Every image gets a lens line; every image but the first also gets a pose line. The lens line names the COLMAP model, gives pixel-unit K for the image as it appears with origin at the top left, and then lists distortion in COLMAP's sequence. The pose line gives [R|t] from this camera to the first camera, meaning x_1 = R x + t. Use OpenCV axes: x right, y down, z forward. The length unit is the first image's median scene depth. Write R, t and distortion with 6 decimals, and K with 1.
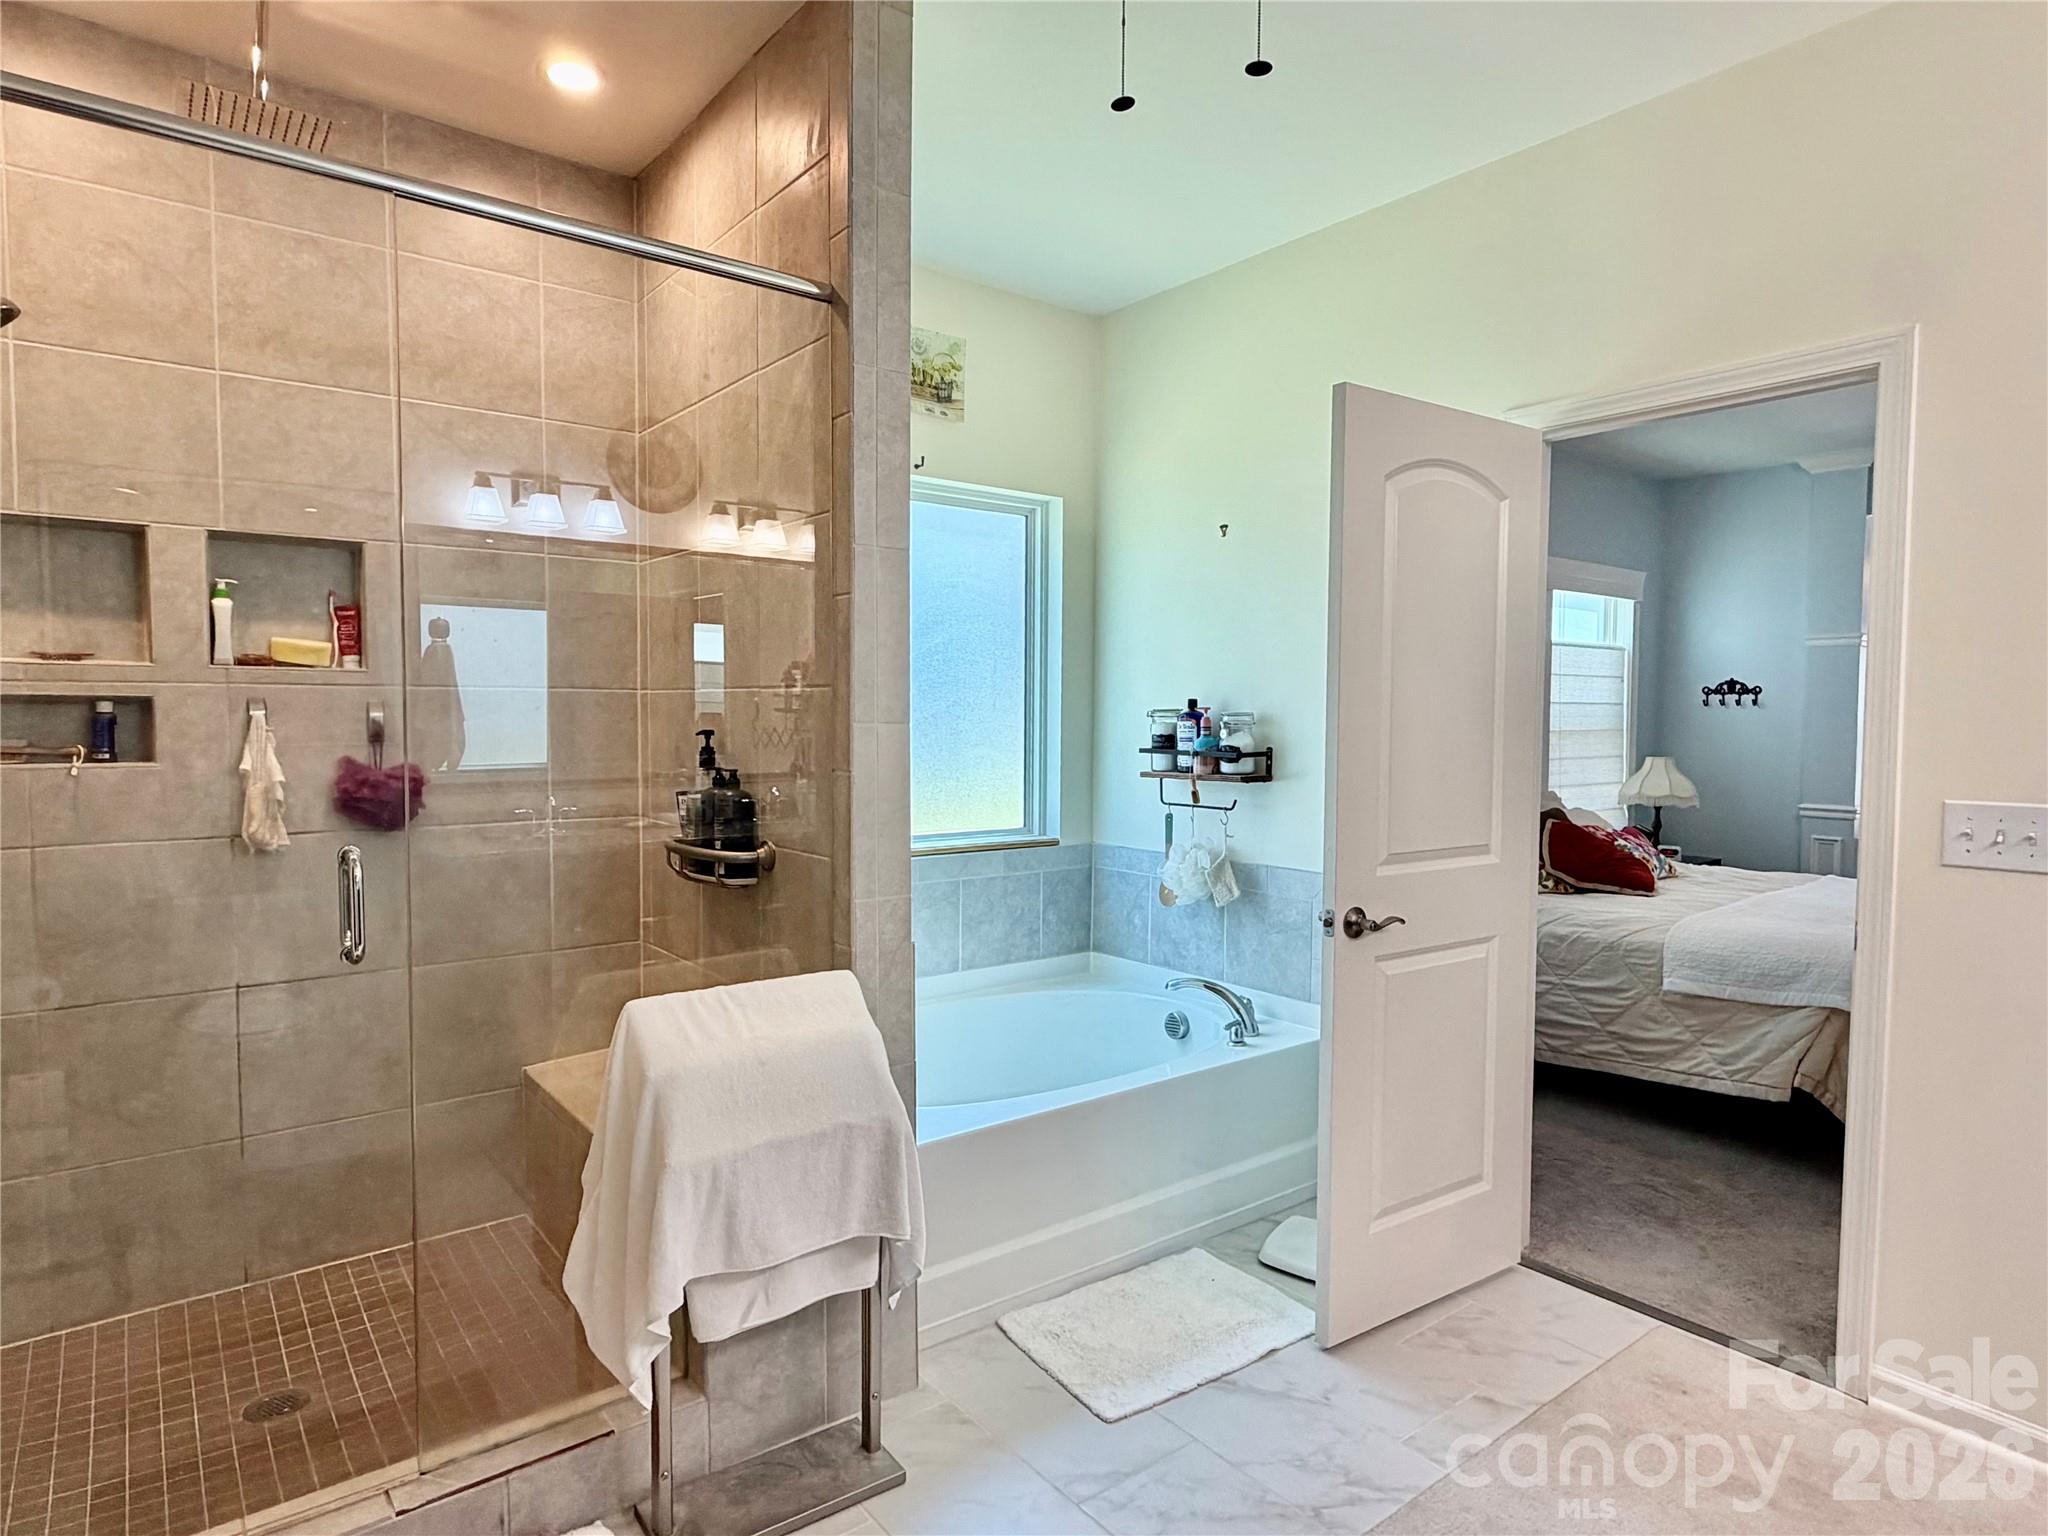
lens RADIAL K [[1140.7, 0, 1024.0], [0, 1140.7, 768.0], [0, 0, 1]] dist [-0.014509, 0.001161]
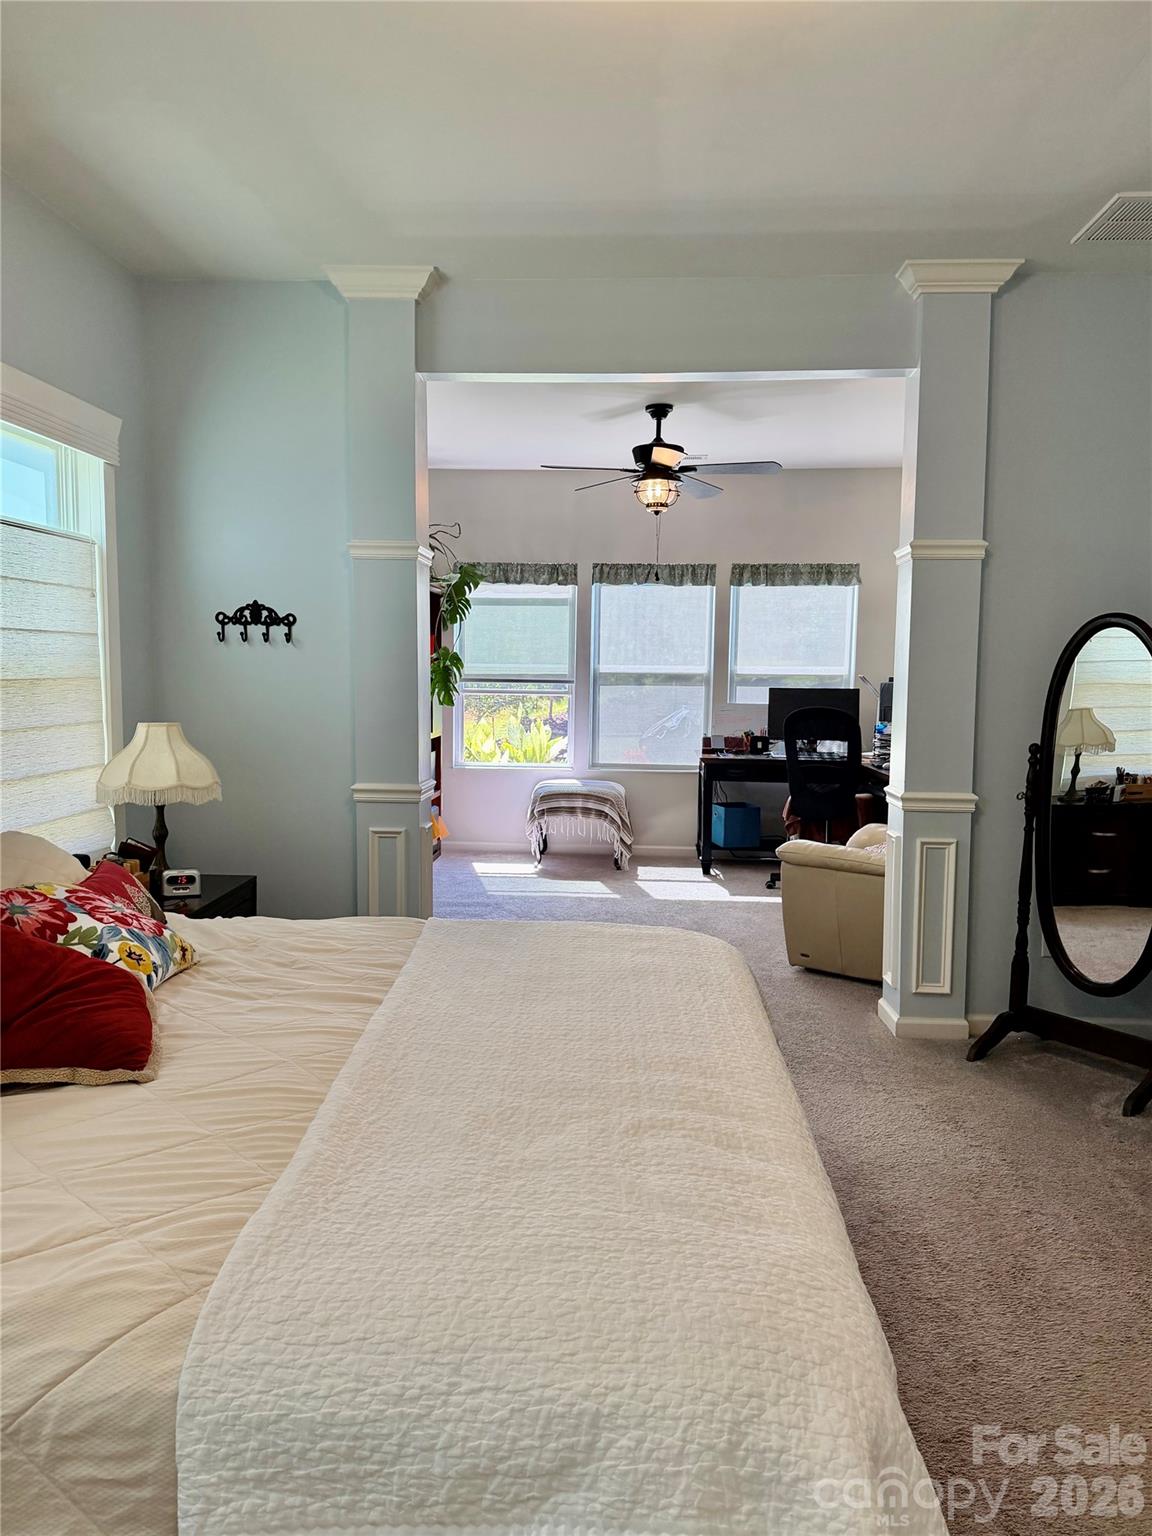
lens RADIAL K [[1099.1, 0, 576.0], [0, 1099.1, 768.0], [0, 0, 1]] dist [0.058569, -0.007605]
pose [[0.649847, -0.065038, 0.757277, 0.247826], [0.027562, 0.997693, 0.062034, -0.015889], [-0.759565, -0.019440, 0.650141, 0.433082]]
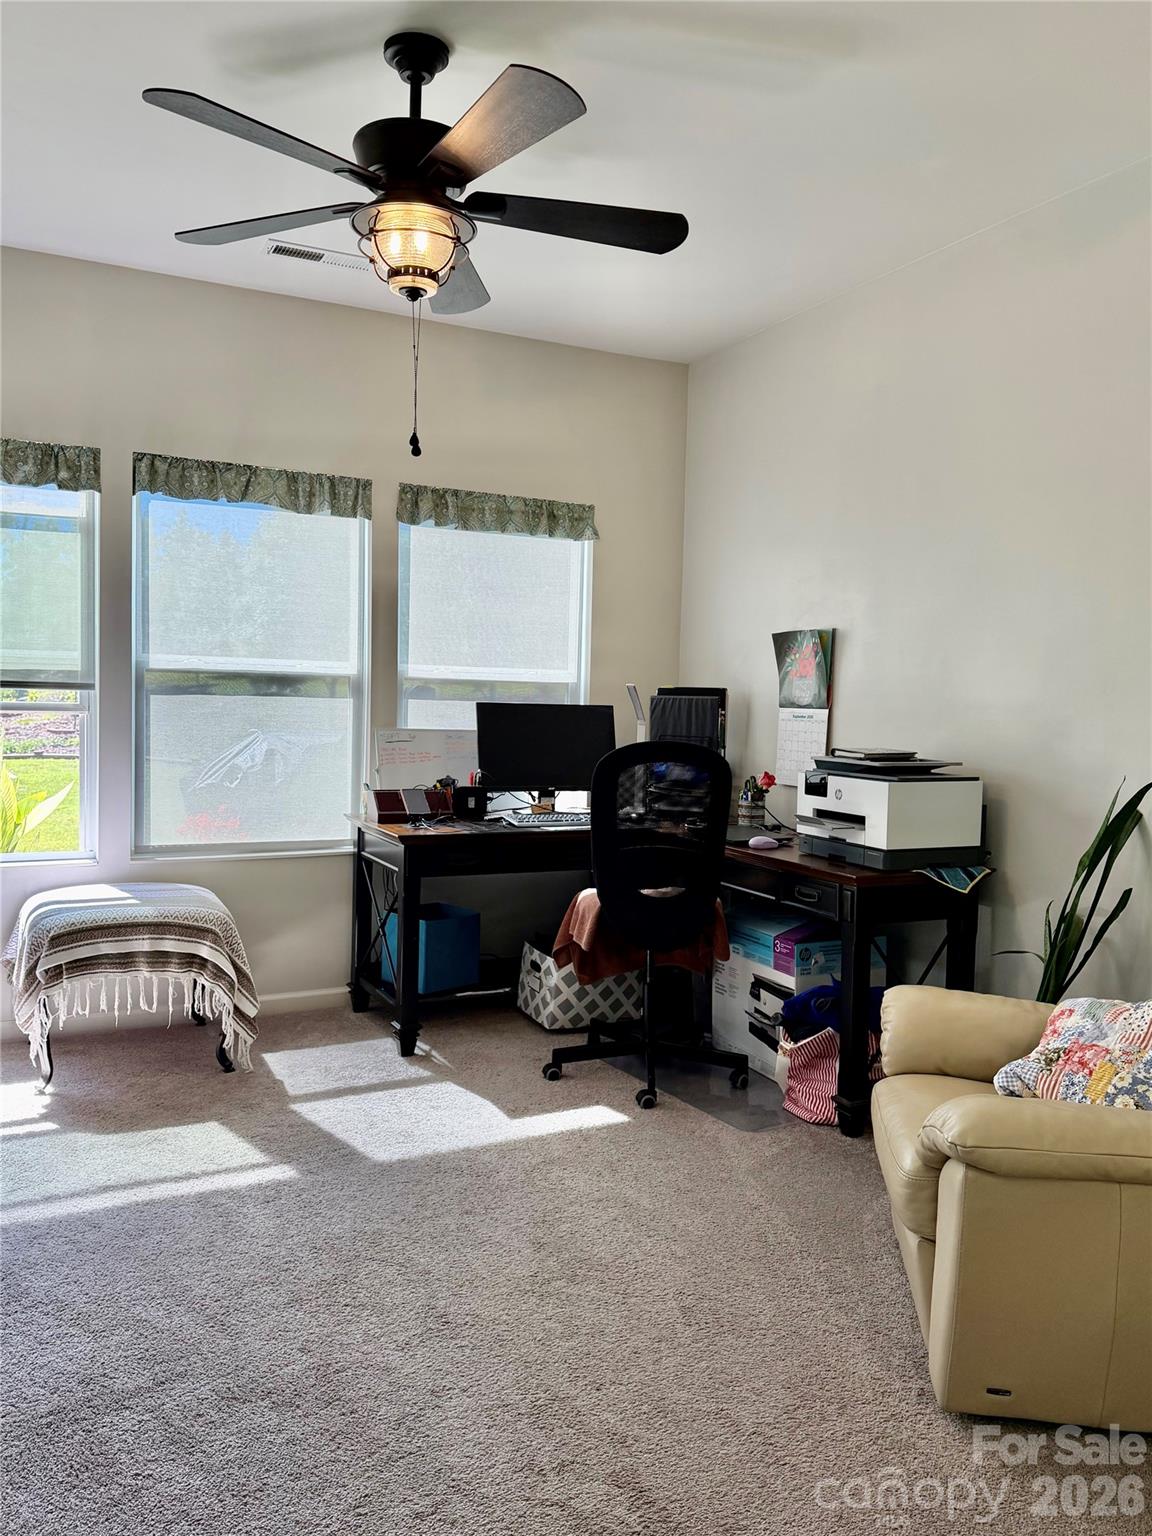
lens RADIAL K [[1067.3, 0, 576.0], [0, 1067.3, 768.0], [0, 0, 1]] dist [0.004269, -0.059305]
pose [[0.143170, -0.065384, 0.987536, 0.449466], [0.019060, 0.997812, 0.063302, -0.019475], [-0.989515, 0.009759, 0.144103, 0.669562]]
